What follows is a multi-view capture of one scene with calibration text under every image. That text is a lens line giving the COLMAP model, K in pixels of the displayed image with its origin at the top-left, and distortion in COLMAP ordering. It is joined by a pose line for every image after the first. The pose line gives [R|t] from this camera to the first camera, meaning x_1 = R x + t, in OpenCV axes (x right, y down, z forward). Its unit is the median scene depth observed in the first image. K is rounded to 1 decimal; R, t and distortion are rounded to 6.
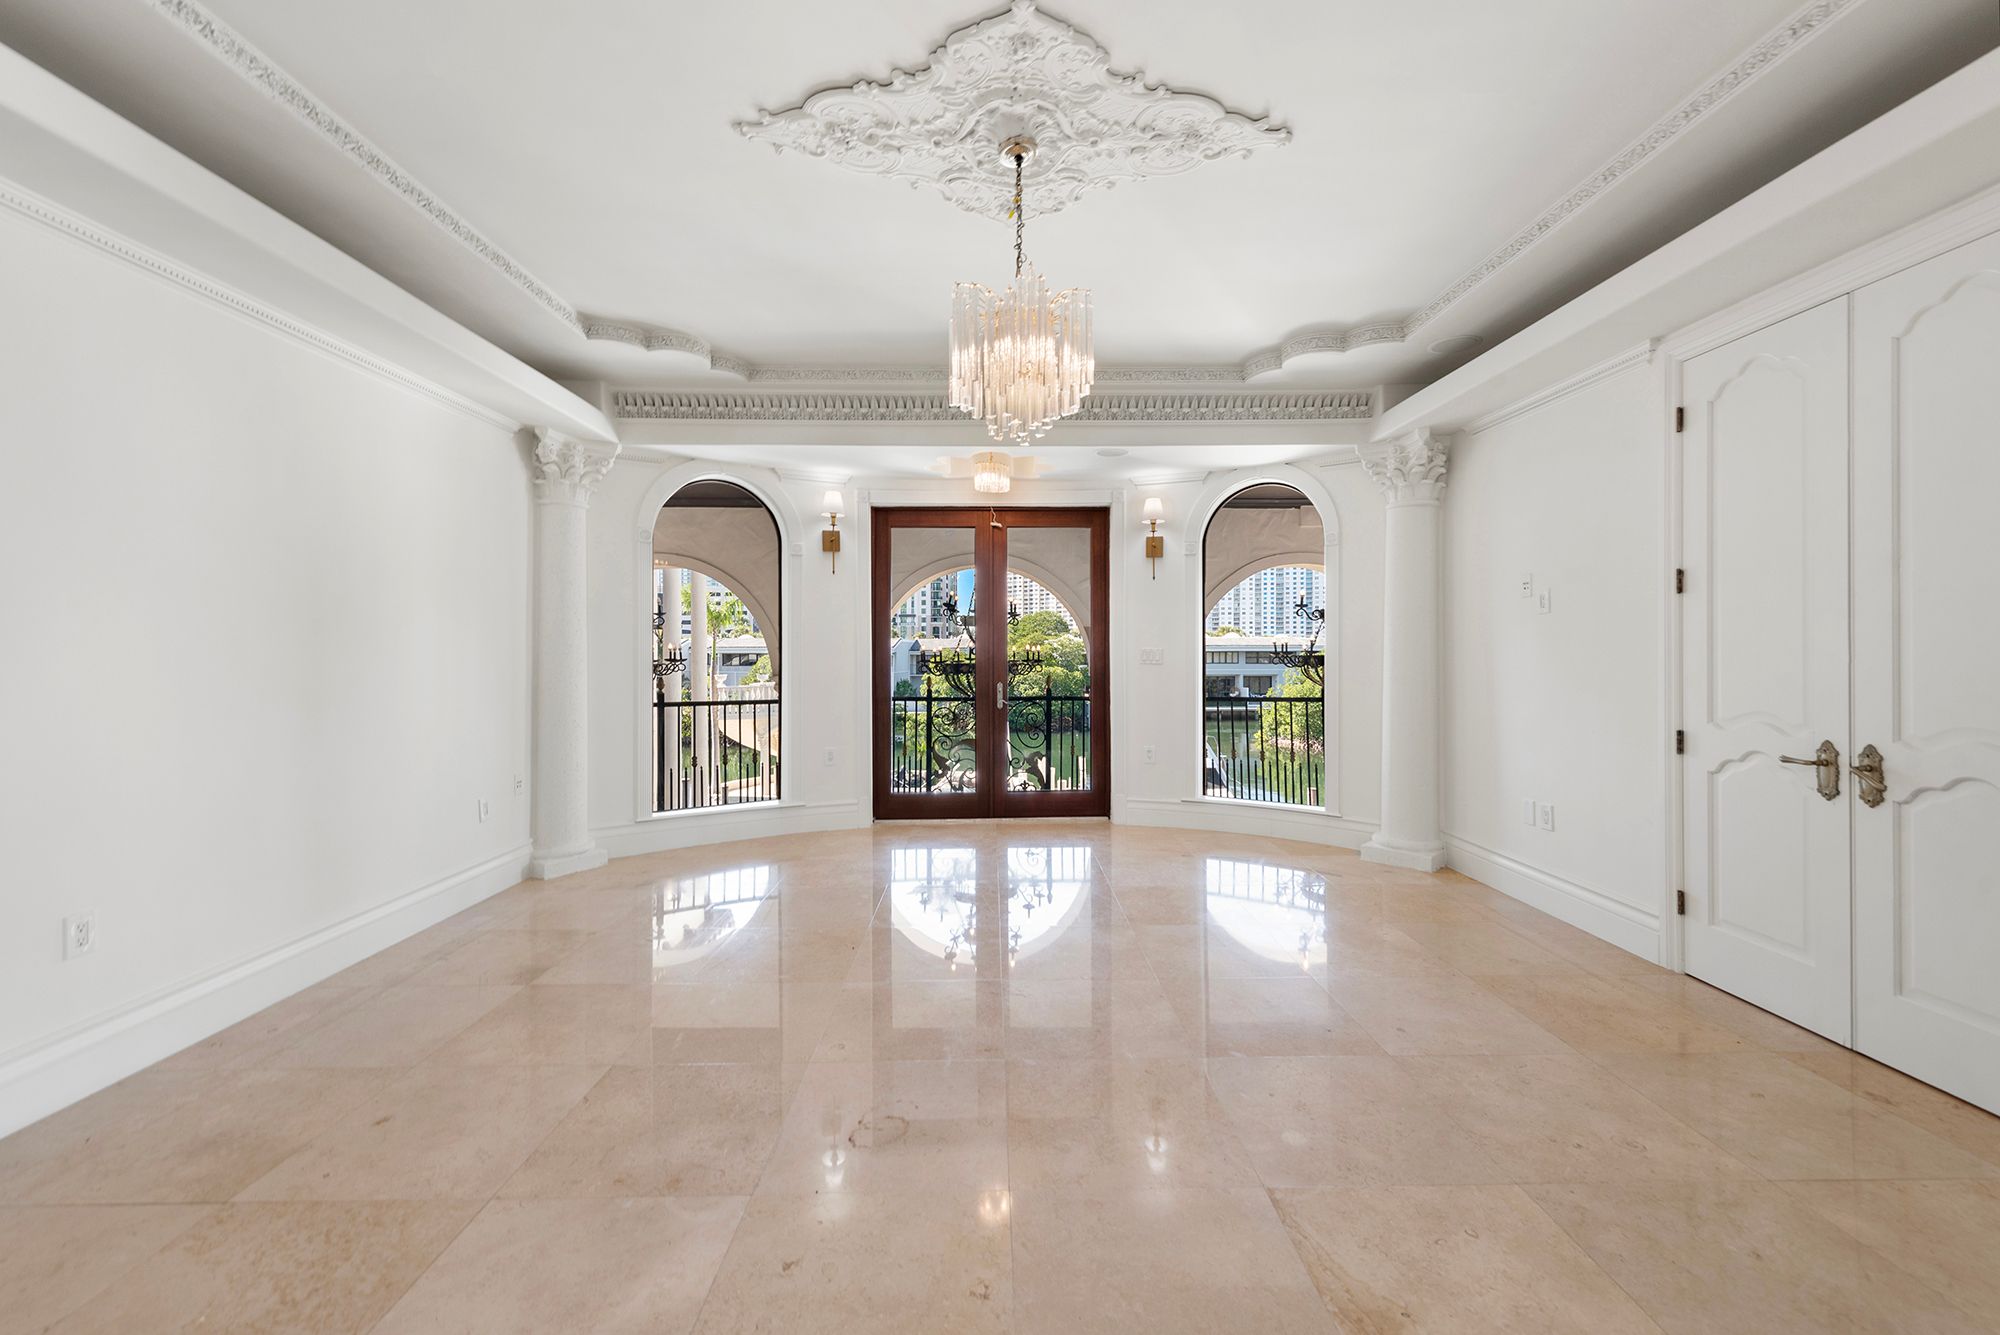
lens RADIAL K [[819.0, 0, 997.3], [0, 819.0, 646.8], [0, 0, 1]] dist [0.008438, 0.000025]
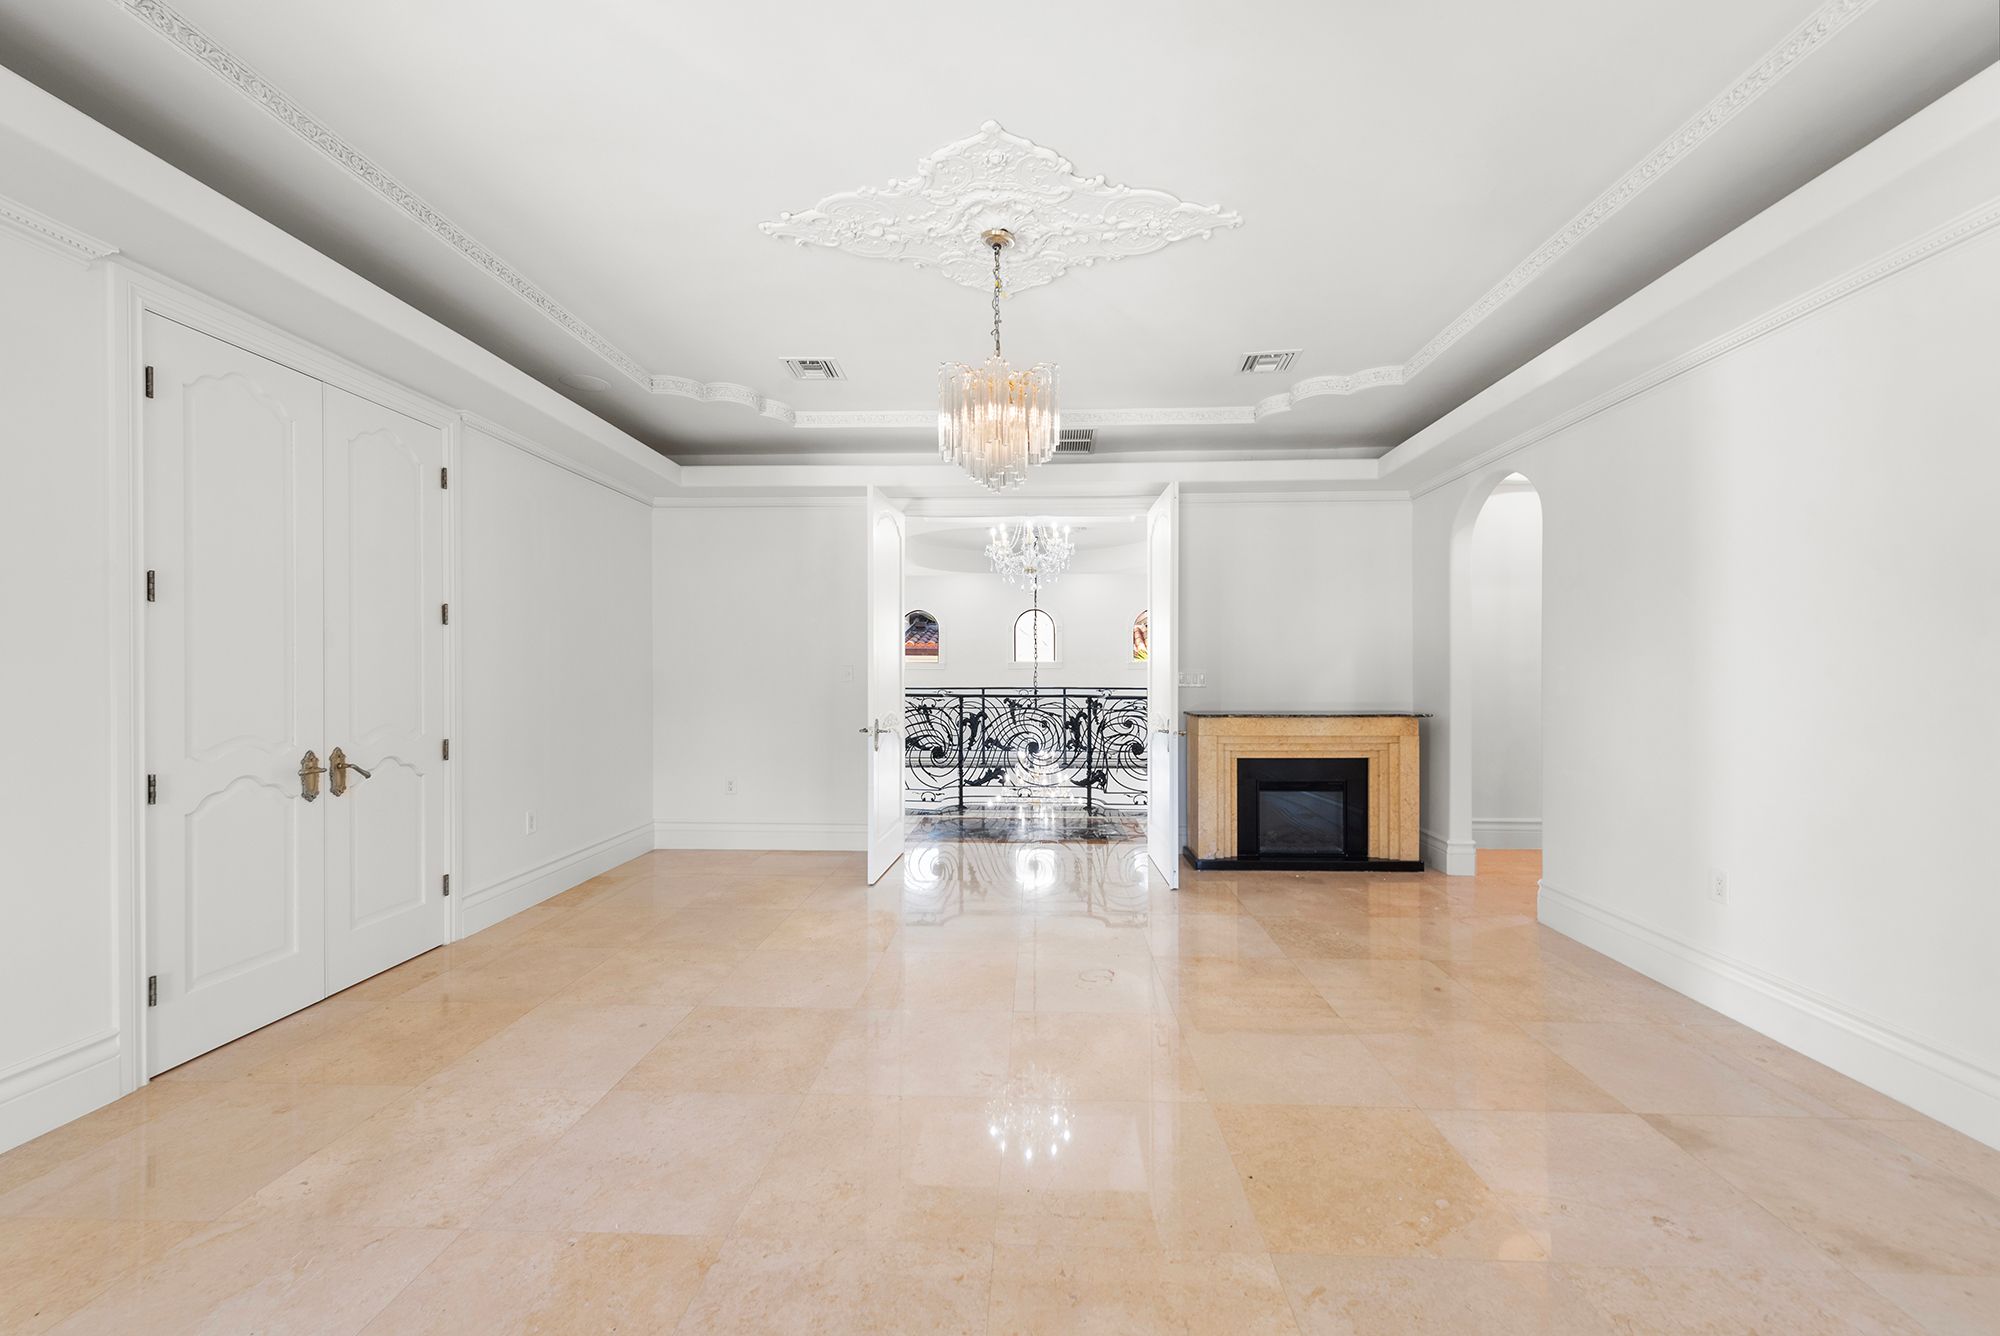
lens RADIAL K [[819.0, 0, 995.2], [0, 819.0, 677.4], [0, 0, 1]] dist [0.008438, 0.000025]
pose [[-0.998052, 0.001971, 0.062349, -0.039482], [0.002011, 0.999998, 0.000580, 0.011227], [-0.062348, 0.000704, -0.998054, 2.162517]]
